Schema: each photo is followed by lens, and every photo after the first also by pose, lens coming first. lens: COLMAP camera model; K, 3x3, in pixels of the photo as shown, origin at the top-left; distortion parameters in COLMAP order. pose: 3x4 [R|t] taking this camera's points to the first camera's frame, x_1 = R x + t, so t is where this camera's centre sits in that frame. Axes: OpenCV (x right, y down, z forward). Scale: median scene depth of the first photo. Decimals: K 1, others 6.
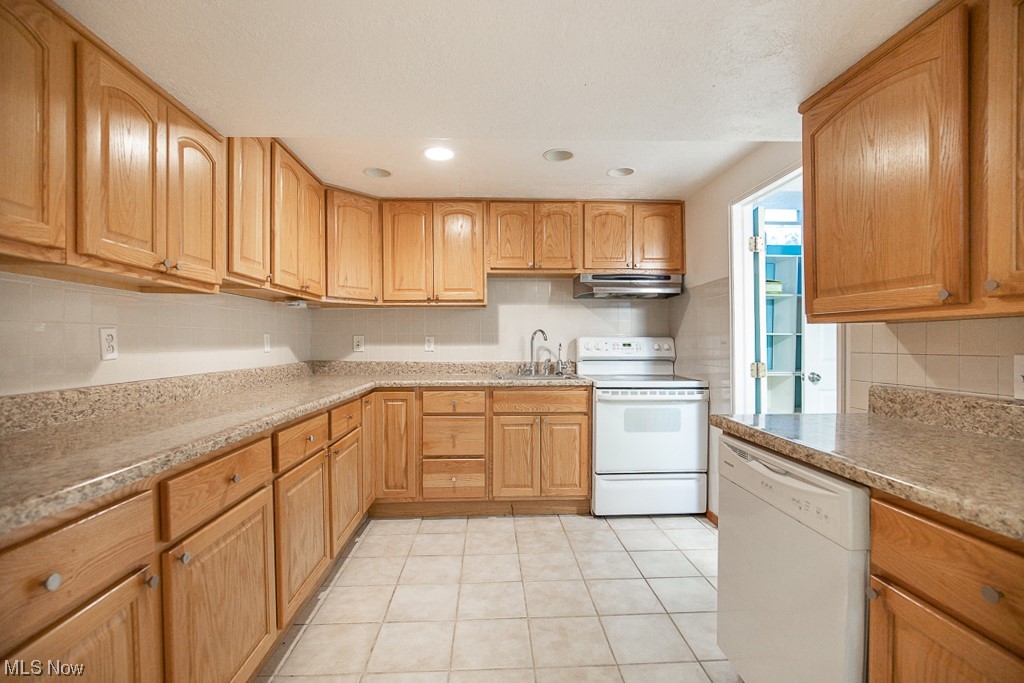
lens RADIAL K [[472.7, 0, 510.6], [0, 472.7, 346.7], [0, 0, 1]] dist [-0.017305, 0.006349]
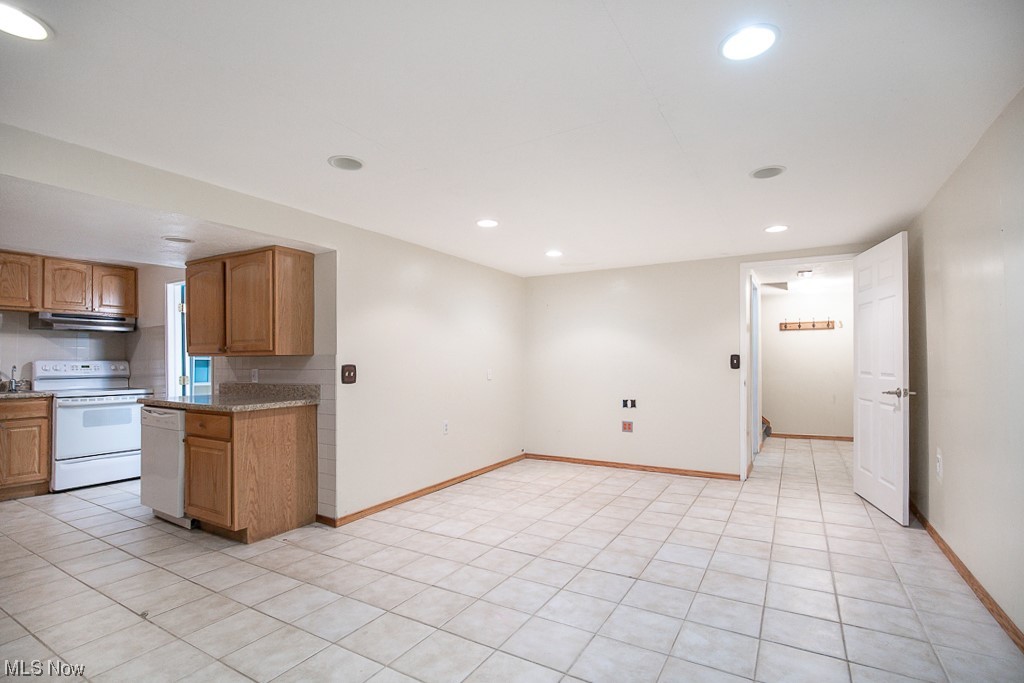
lens RADIAL K [[472.7, 0, 515.2], [0, 472.7, 353.8], [0, 0, 1]] dist [-0.017305, 0.006349]
pose [[0.549291, 0.012618, 0.835536, -0.208454], [0.010921, 0.999692, -0.022277, 0.003370], [-0.835560, 0.021362, 0.548984, -0.805683]]
